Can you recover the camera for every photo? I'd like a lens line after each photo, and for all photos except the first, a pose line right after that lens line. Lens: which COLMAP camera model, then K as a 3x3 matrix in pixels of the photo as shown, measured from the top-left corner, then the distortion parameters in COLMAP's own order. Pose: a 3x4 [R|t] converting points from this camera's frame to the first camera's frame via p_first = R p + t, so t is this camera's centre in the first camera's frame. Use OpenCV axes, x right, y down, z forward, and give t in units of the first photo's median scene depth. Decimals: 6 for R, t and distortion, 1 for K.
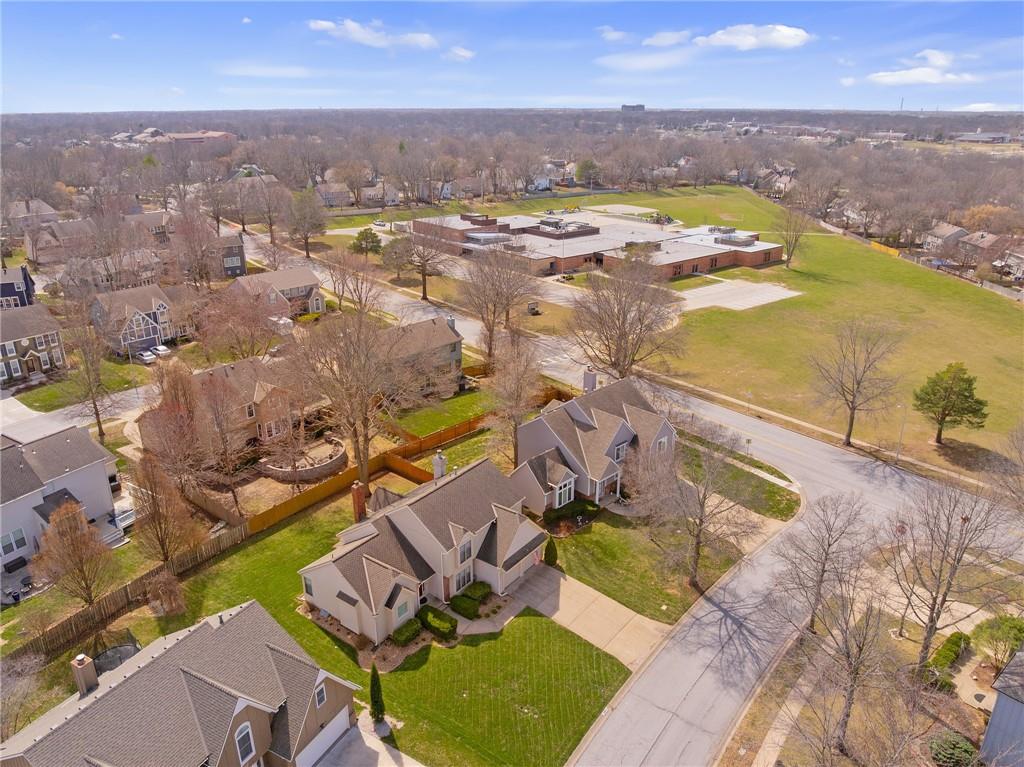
lens RADIAL K [[723.6, 0, 512.0], [0, 723.6, 383.5], [0, 0, 1]] dist [-0.033503, 0.000478]
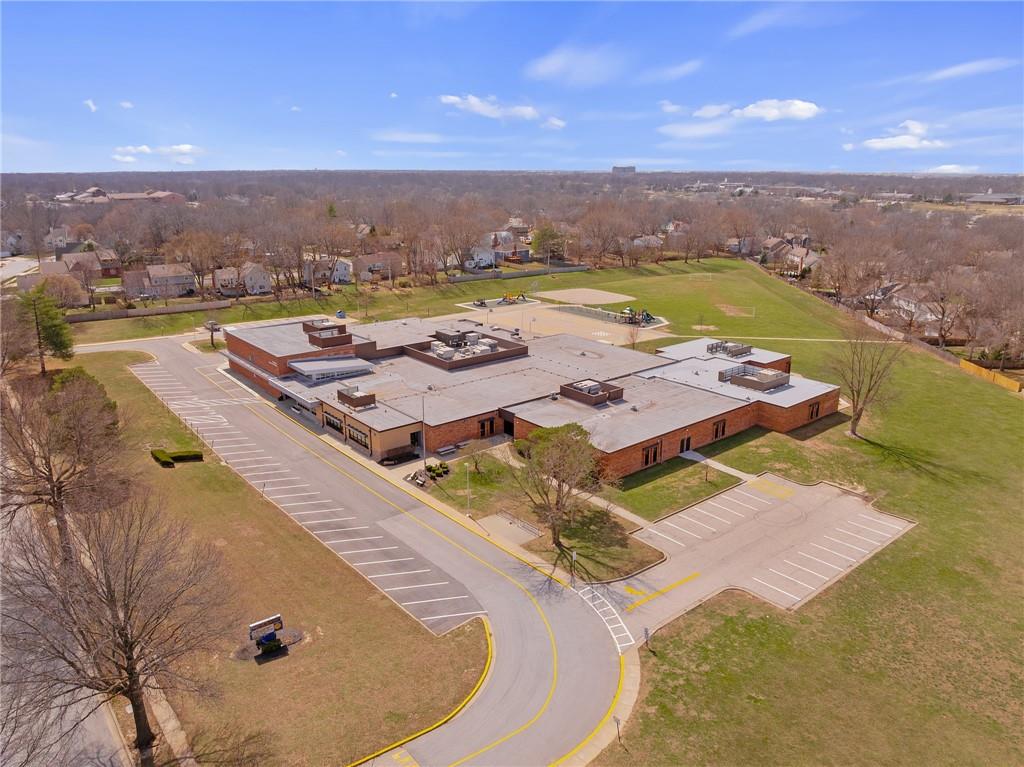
lens RADIAL K [[723.6, 0, 512.0], [0, 723.6, 383.5], [0, 0, 1]] dist [-0.033503, 0.000478]
pose [[0.999982, 0.000128, 0.005967, 0.063795], [0.000336, 0.996978, -0.077682, -0.083934], [-0.005959, 0.077683, 0.996960, 0.242596]]
